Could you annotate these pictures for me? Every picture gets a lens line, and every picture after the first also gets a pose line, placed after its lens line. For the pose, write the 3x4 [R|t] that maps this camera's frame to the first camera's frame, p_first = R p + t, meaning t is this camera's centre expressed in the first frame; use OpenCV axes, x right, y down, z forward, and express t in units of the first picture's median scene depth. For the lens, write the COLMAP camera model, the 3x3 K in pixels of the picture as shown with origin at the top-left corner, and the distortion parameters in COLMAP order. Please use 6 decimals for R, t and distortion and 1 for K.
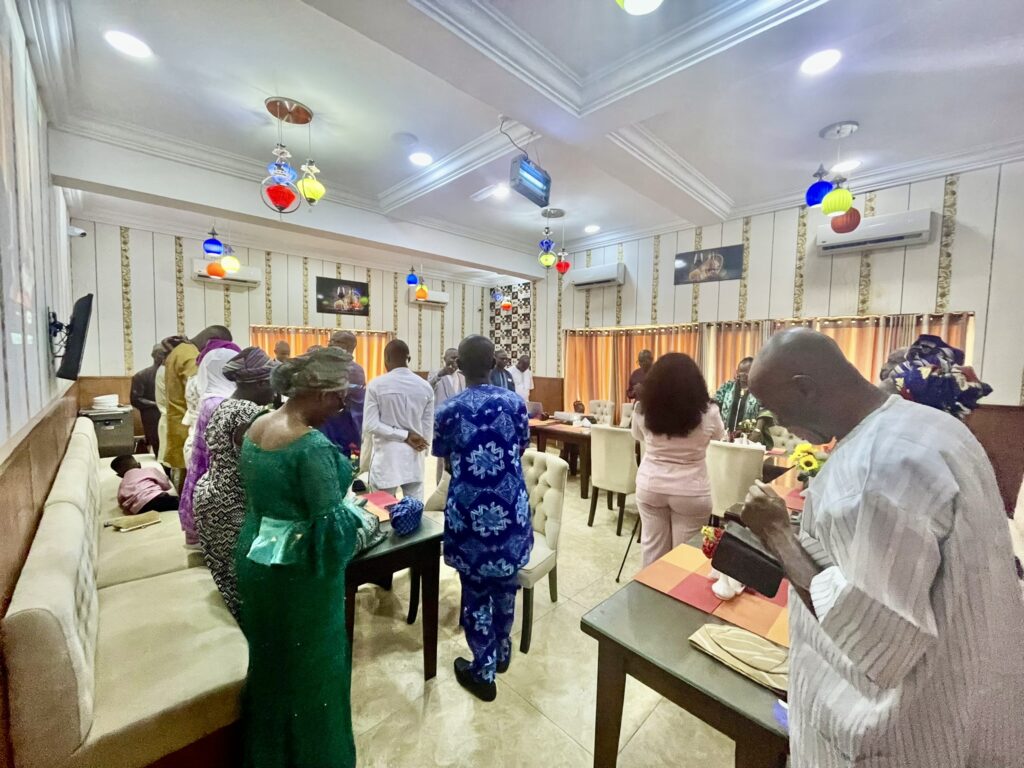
lens RADIAL K [[413.8, 0, 512.3], [0, 413.8, 385.4], [0, 0, 1]] dist [-0.002452, -0.000474]
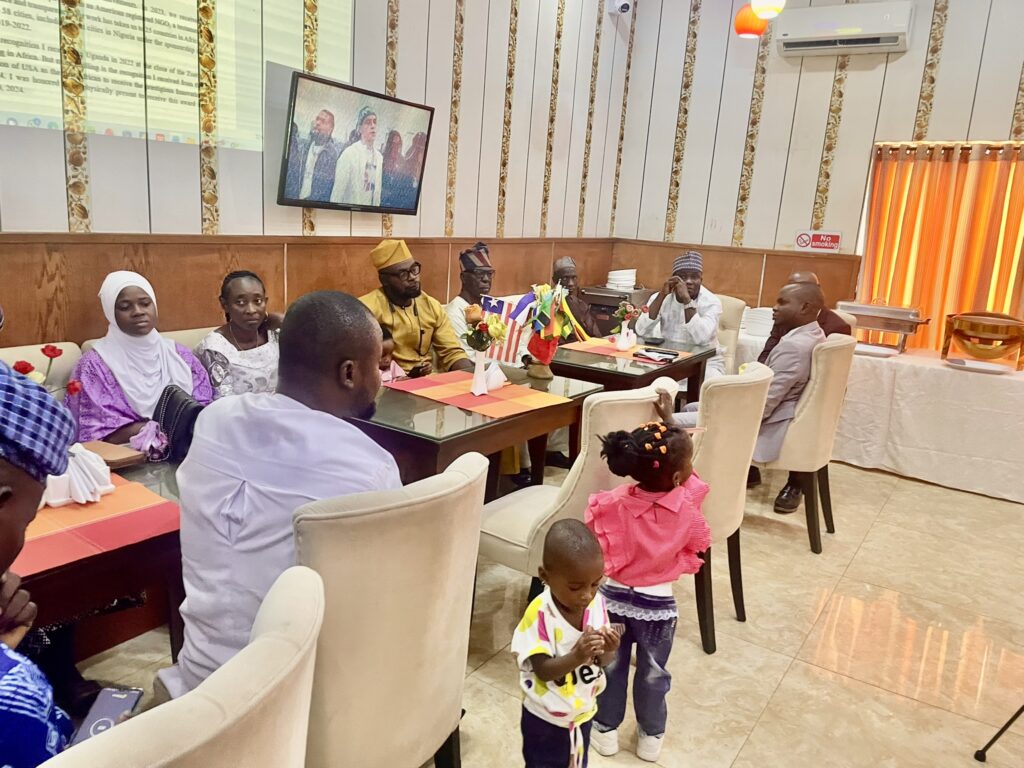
lens RADIAL K [[772.2, 0, 498.3], [0, 772.2, 375.9], [0, 0, 1]] dist [0.091844, -0.118578]
pose [[0.191749, 0.199966, -0.960857, 0.157227], [-0.123734, 0.976137, 0.178453, -0.004188], [0.973613, 0.084672, 0.211916, 0.497630]]
